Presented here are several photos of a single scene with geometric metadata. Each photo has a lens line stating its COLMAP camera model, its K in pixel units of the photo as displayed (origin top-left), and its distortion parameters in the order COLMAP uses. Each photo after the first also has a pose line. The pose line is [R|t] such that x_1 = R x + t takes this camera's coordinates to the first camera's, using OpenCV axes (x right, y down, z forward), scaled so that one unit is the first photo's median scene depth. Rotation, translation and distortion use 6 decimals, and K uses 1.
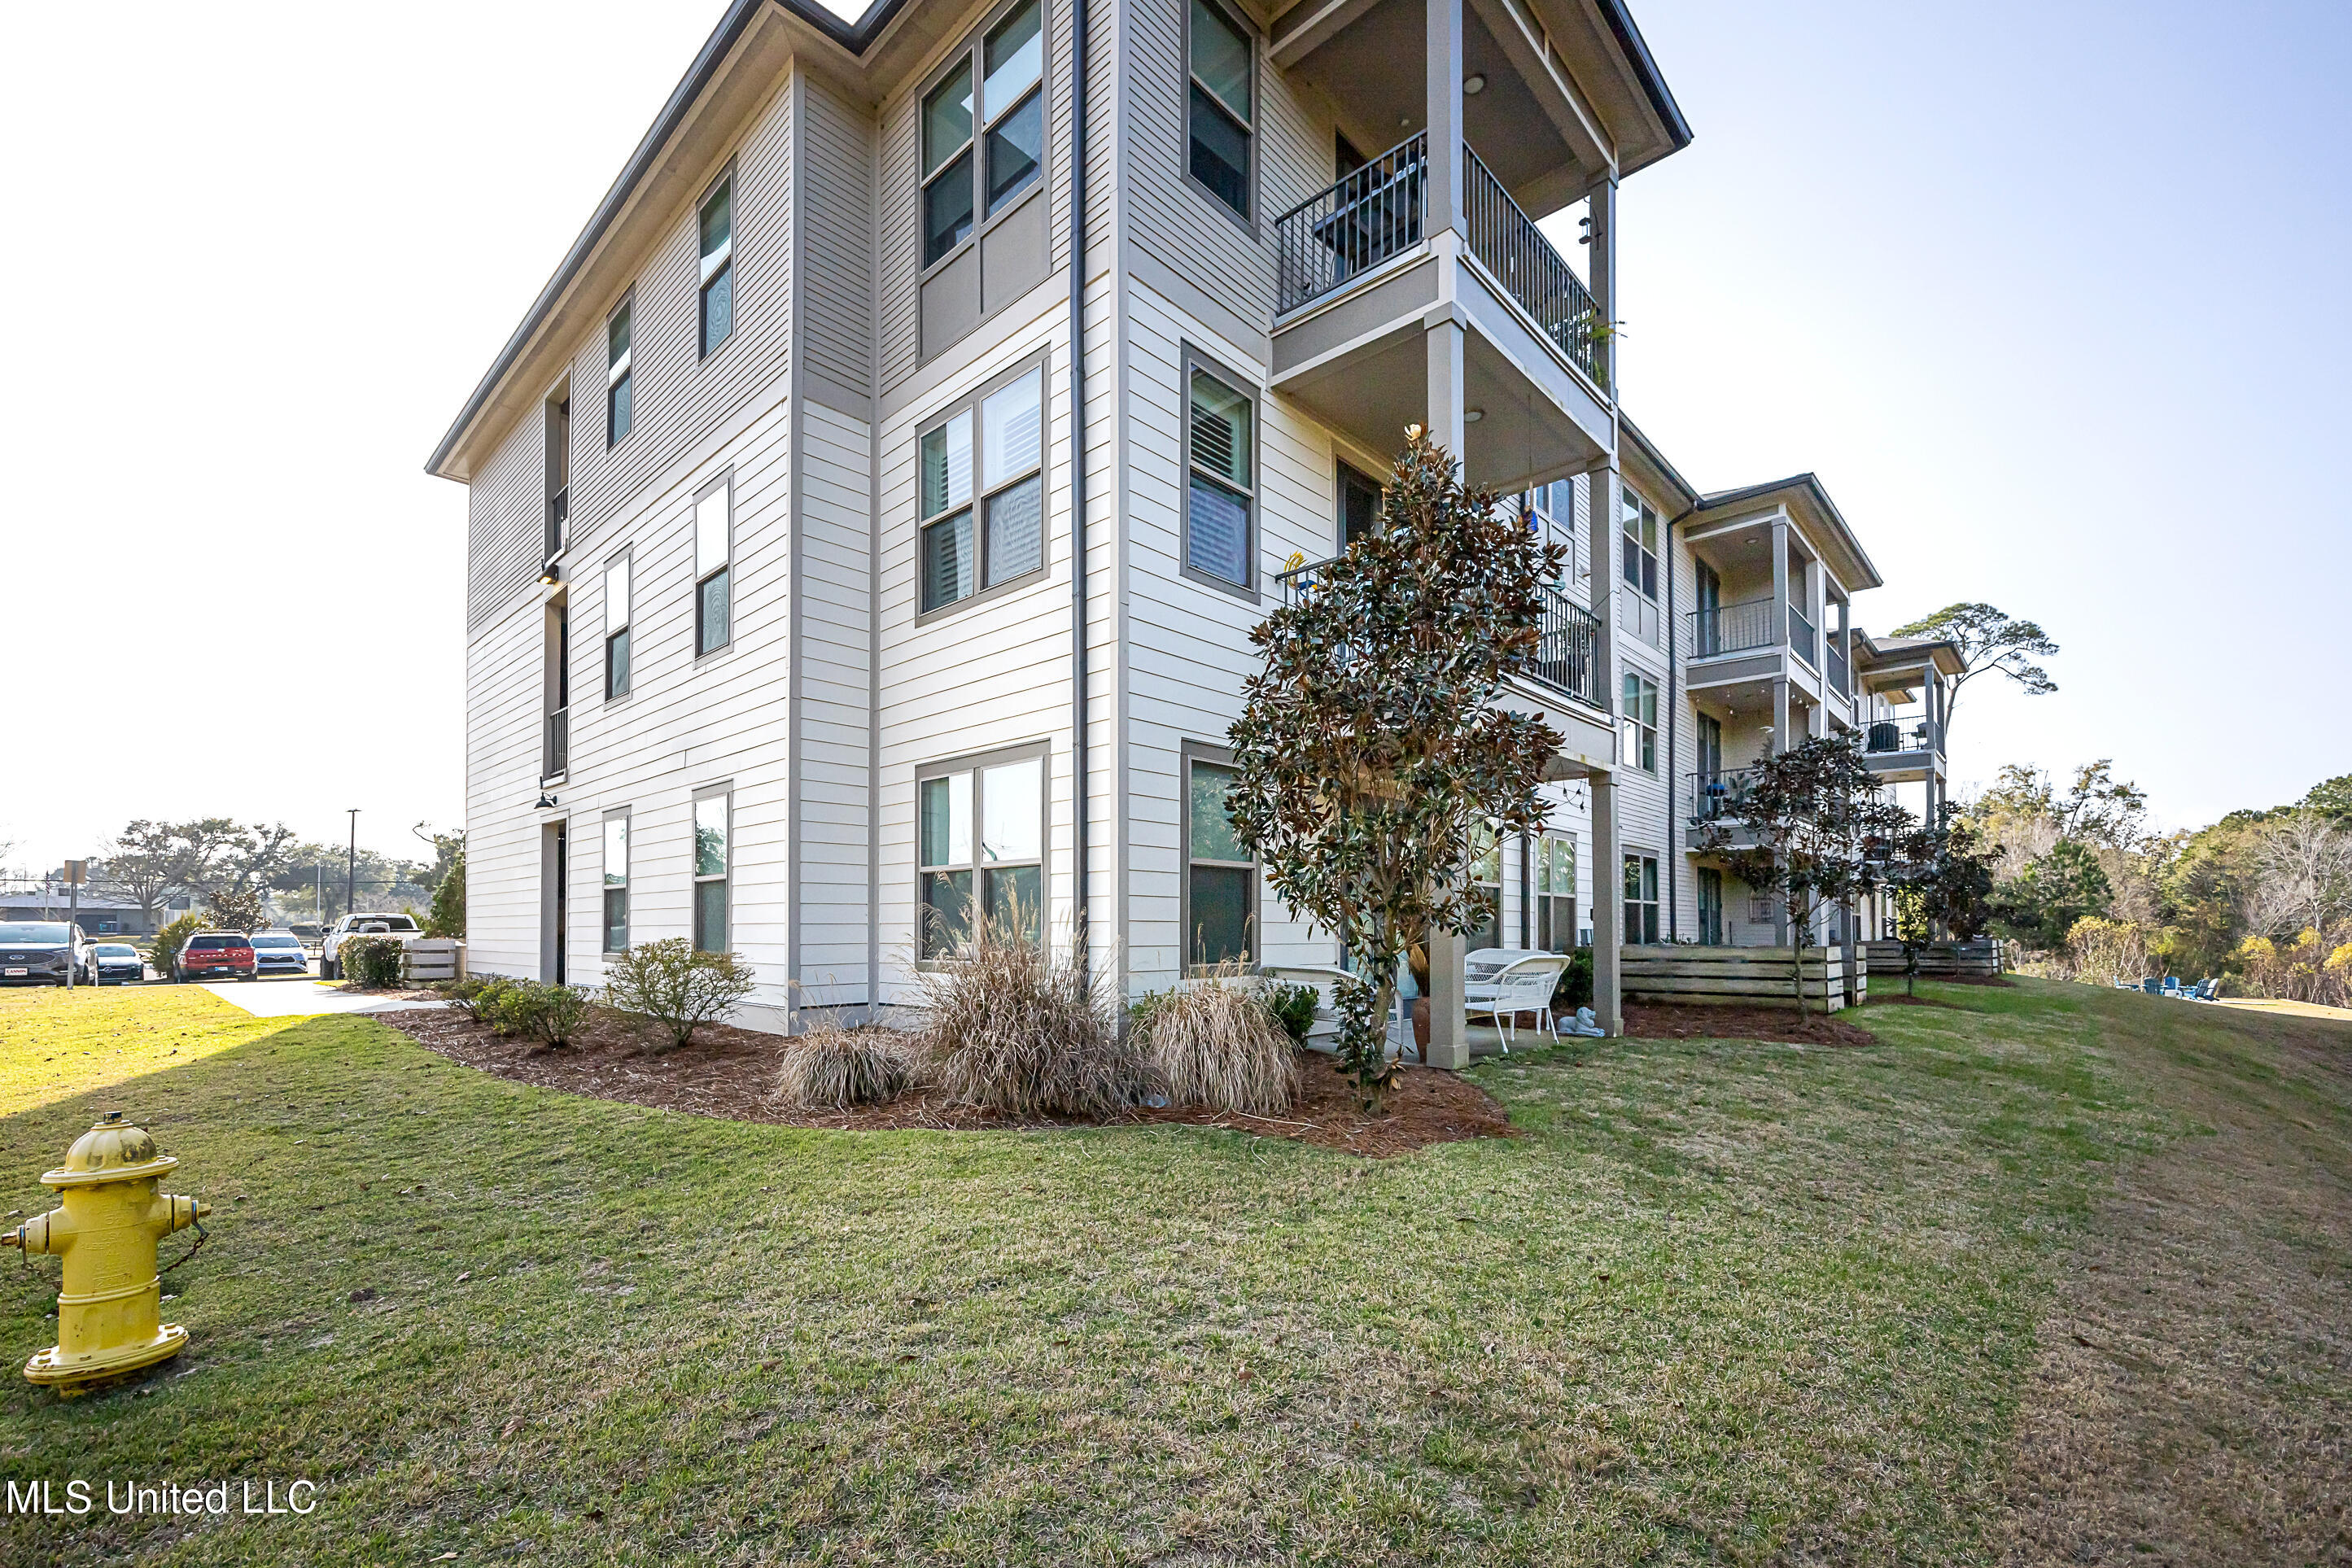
lens RADIAL K [[912.9, 0, 1177.1], [0, 912.9, 808.9], [0, 0, 1]] dist [0.007172, -0.004172]
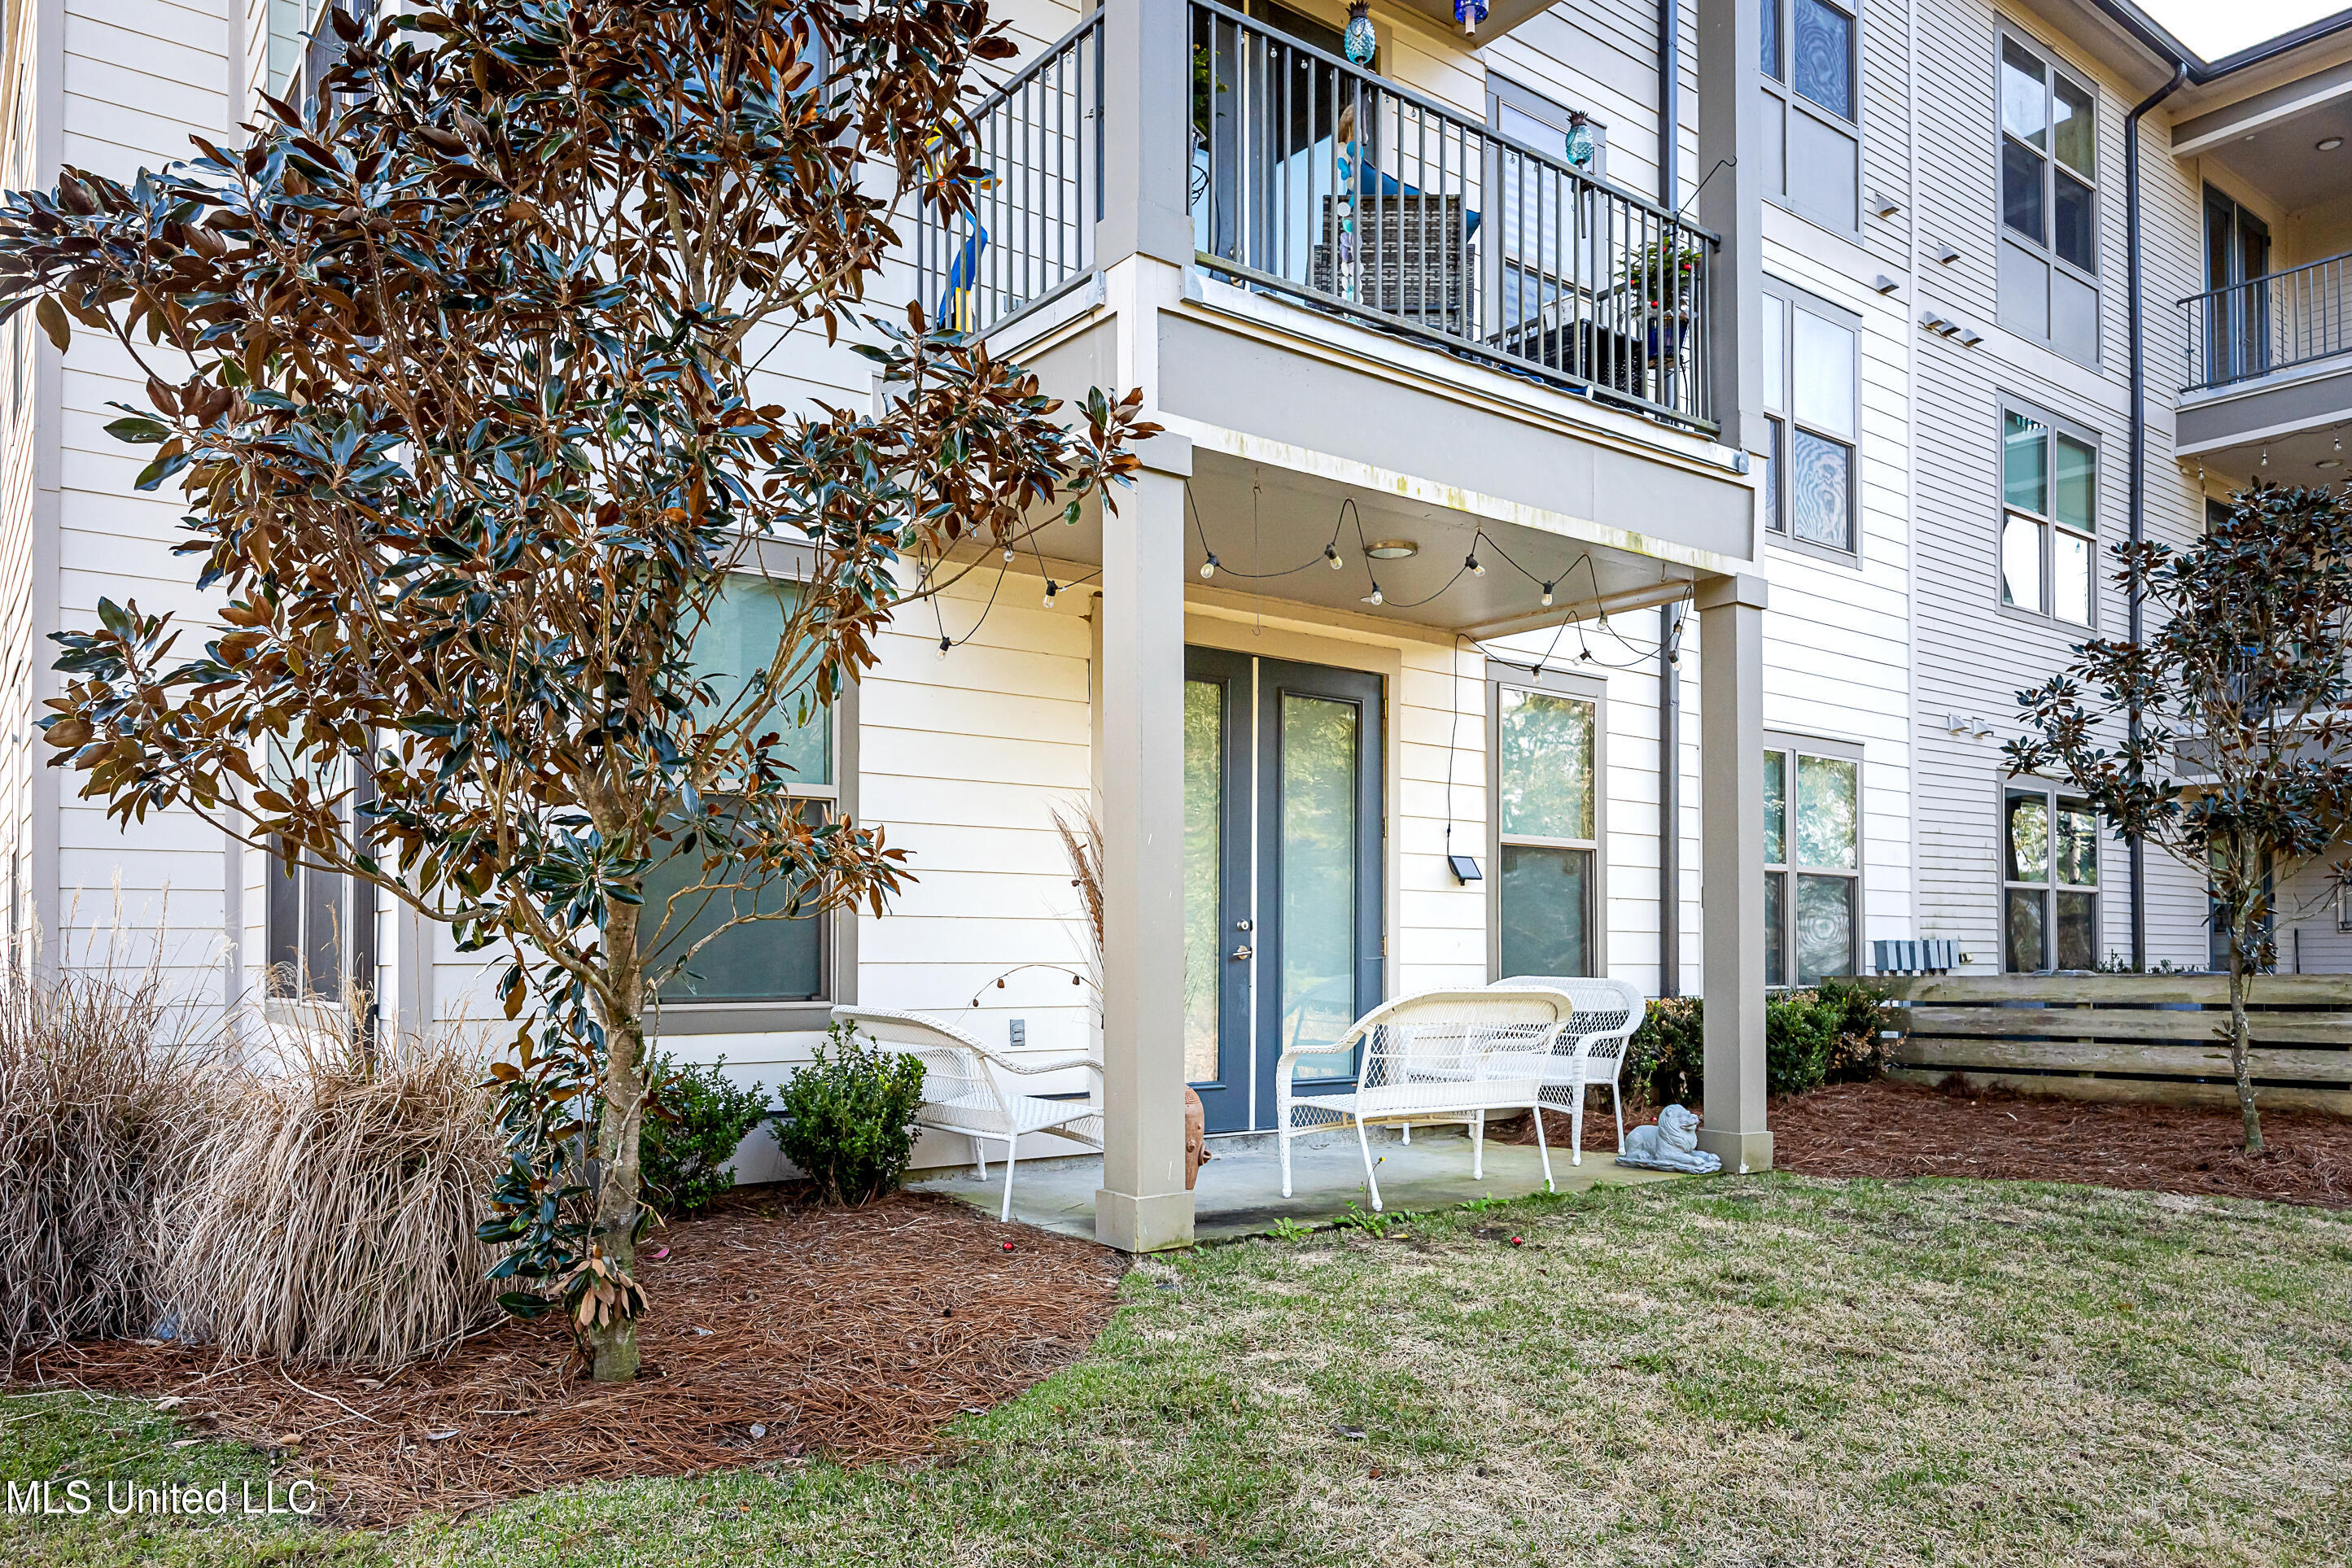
lens RADIAL K [[1531.9, 0, 1176.0], [0, 1531.9, 784.0], [0, 0, 1]] dist [0.001506, 0.002419]
pose [[0.988269, -0.020173, -0.151386, 0.313063], [0.022908, 0.999604, 0.016346, 0.041174], [0.150996, -0.019622, 0.988340, 0.220674]]
